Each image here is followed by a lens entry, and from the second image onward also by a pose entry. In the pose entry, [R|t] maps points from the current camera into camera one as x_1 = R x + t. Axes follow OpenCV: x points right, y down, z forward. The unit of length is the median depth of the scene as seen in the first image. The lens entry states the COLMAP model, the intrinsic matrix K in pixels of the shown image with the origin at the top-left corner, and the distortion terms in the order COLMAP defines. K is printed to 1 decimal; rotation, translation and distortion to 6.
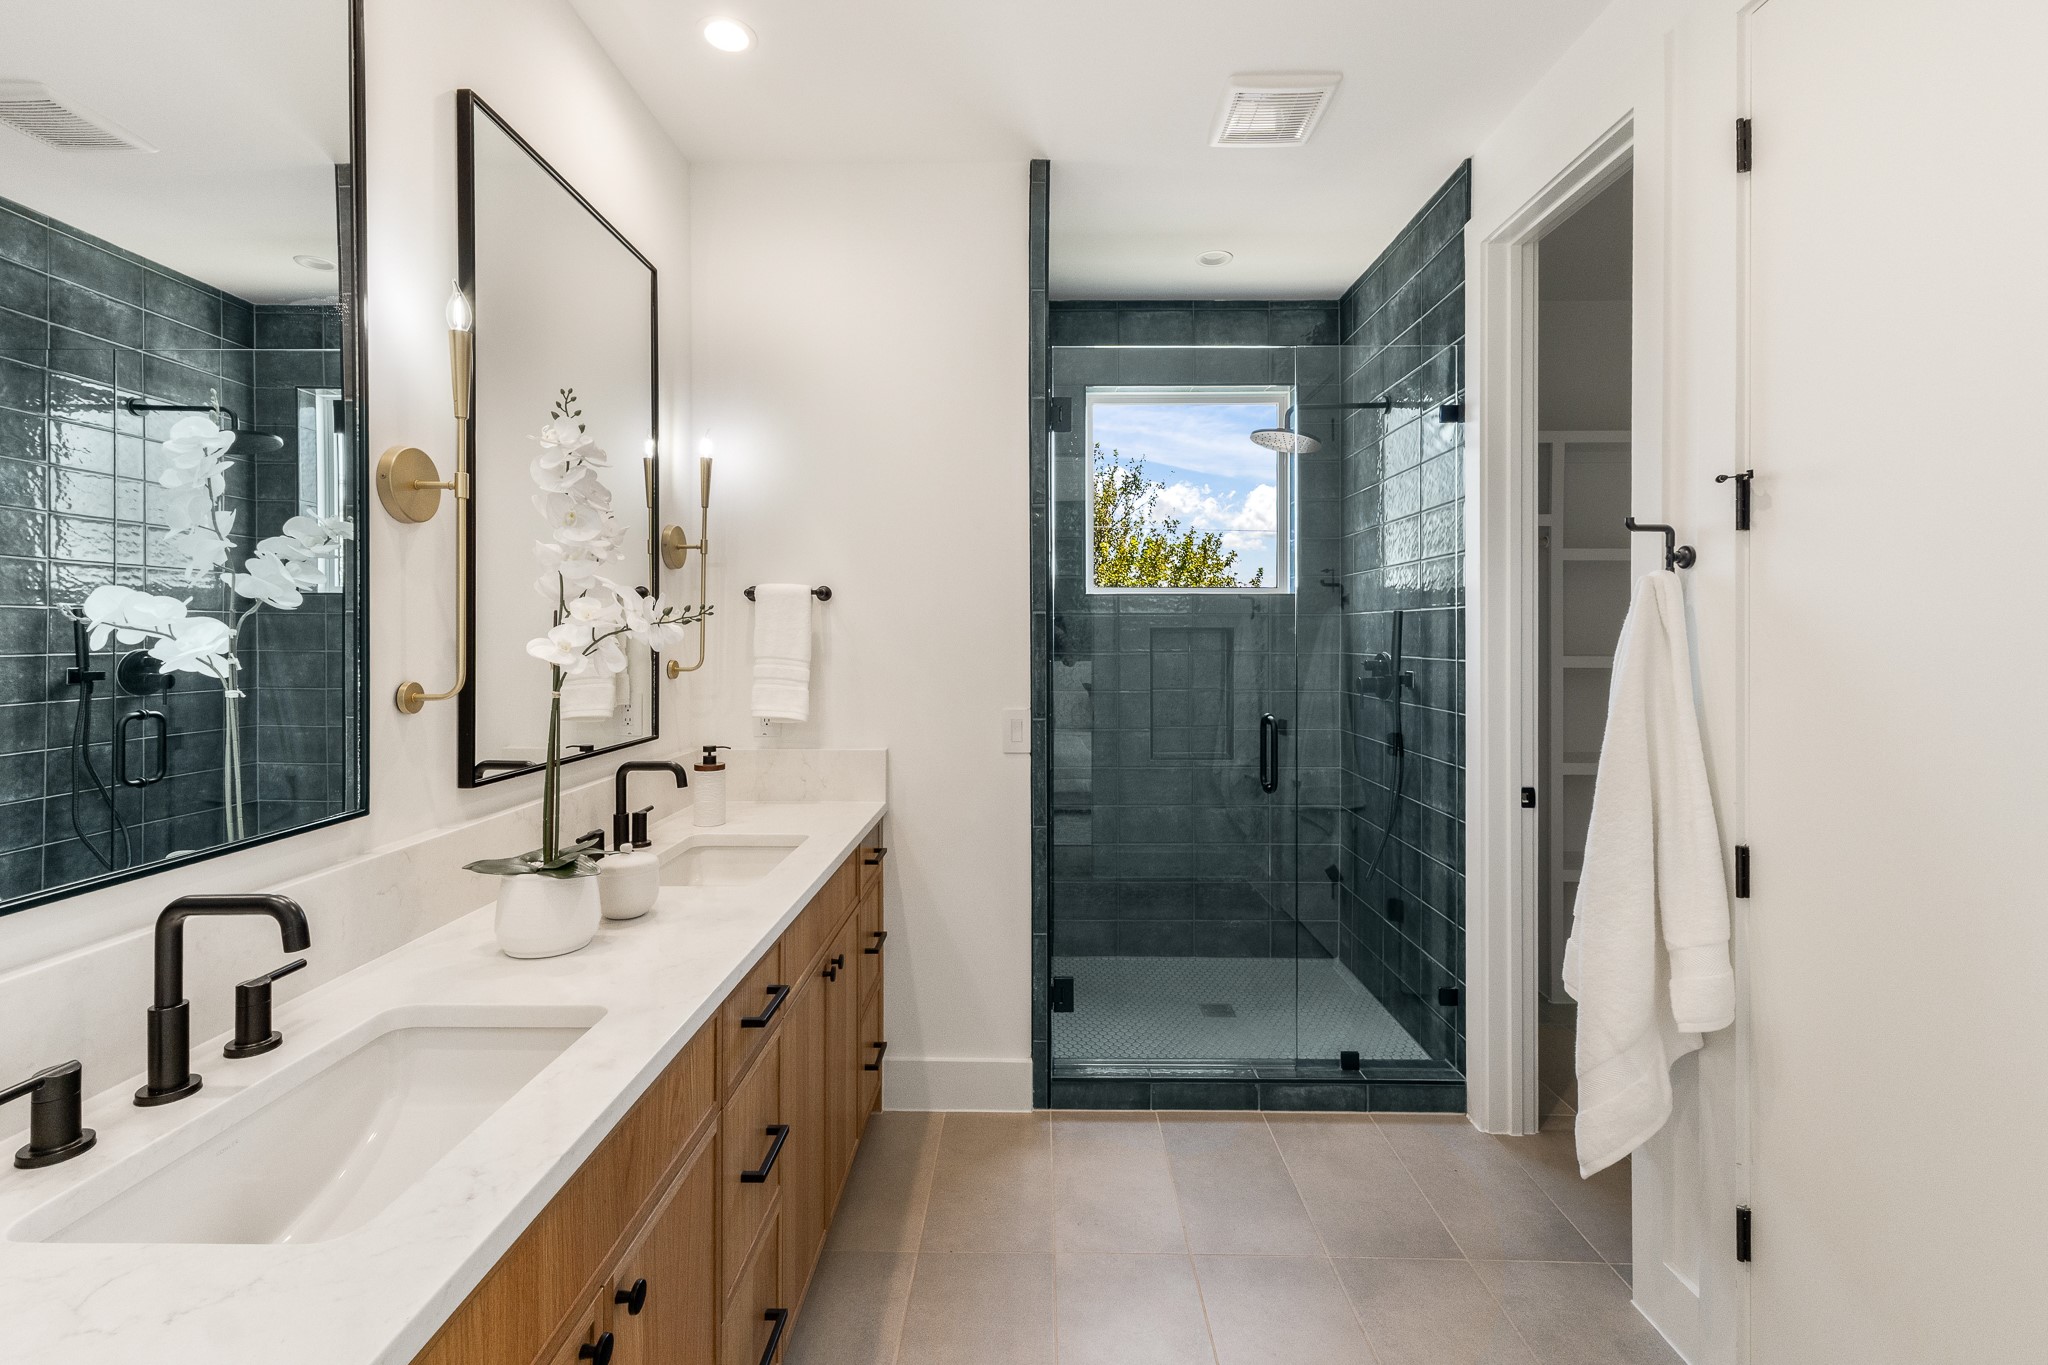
lens RADIAL K [[883.9, 0, 1030.0], [0, 883.9, 637.2], [0, 0, 1]] dist [0.001546, 0.000136]
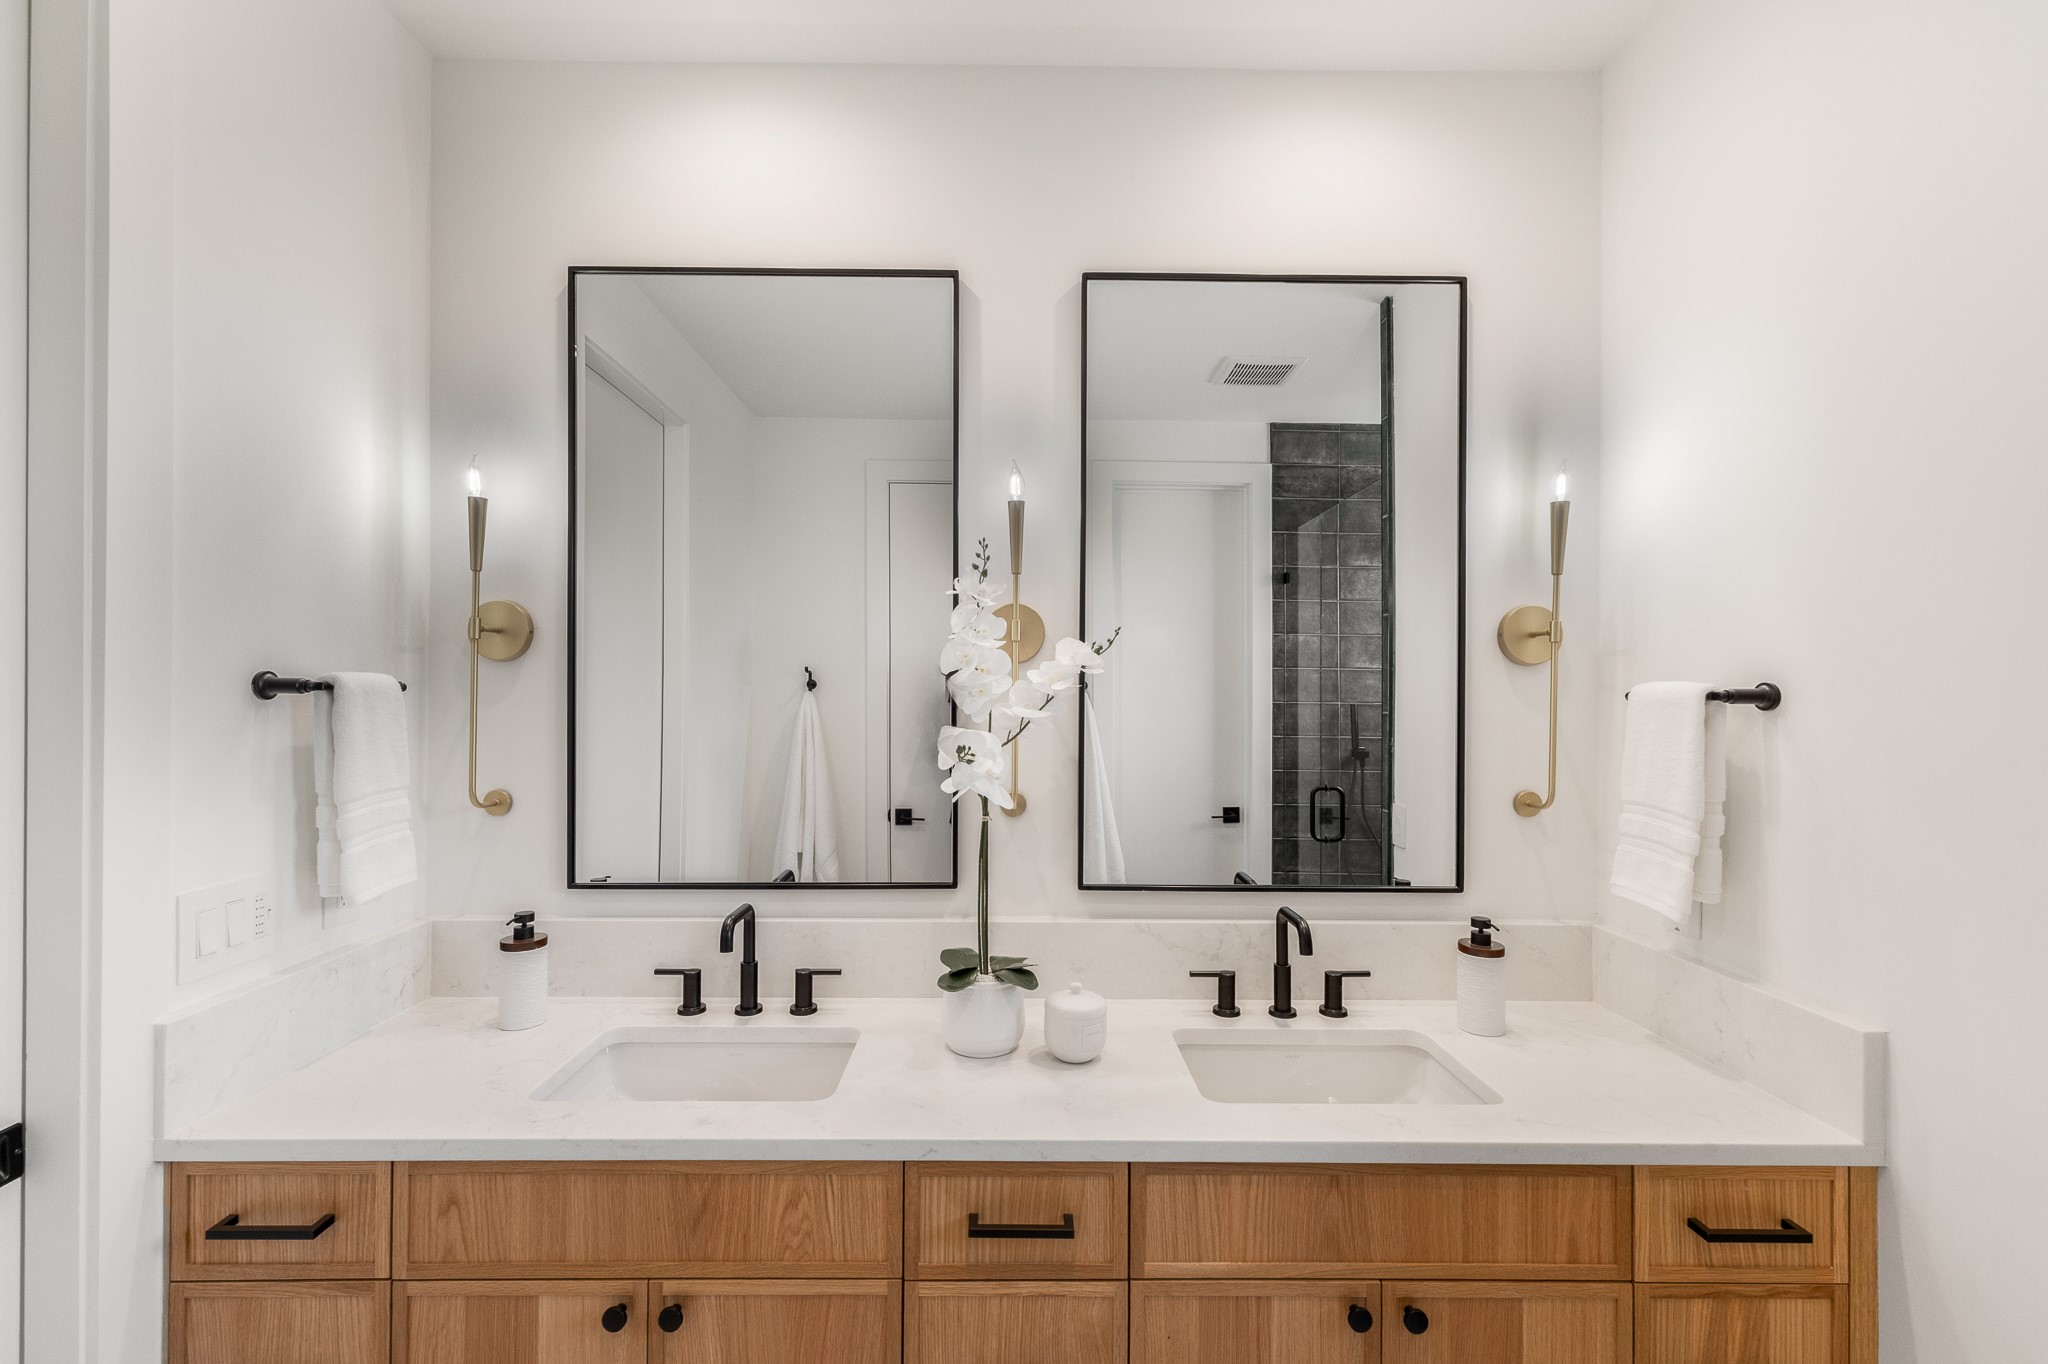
lens RADIAL K [[866.5, 0, 1023.4], [0, 866.5, 703.0], [0, 0, 1]] dist [0.002034, -0.000119]
pose [[0.017075, 0.007934, -0.999823, 0.283050], [-0.007908, 0.999938, 0.007800, -0.045813], [0.999823, 0.007773, 0.017136, 0.540050]]
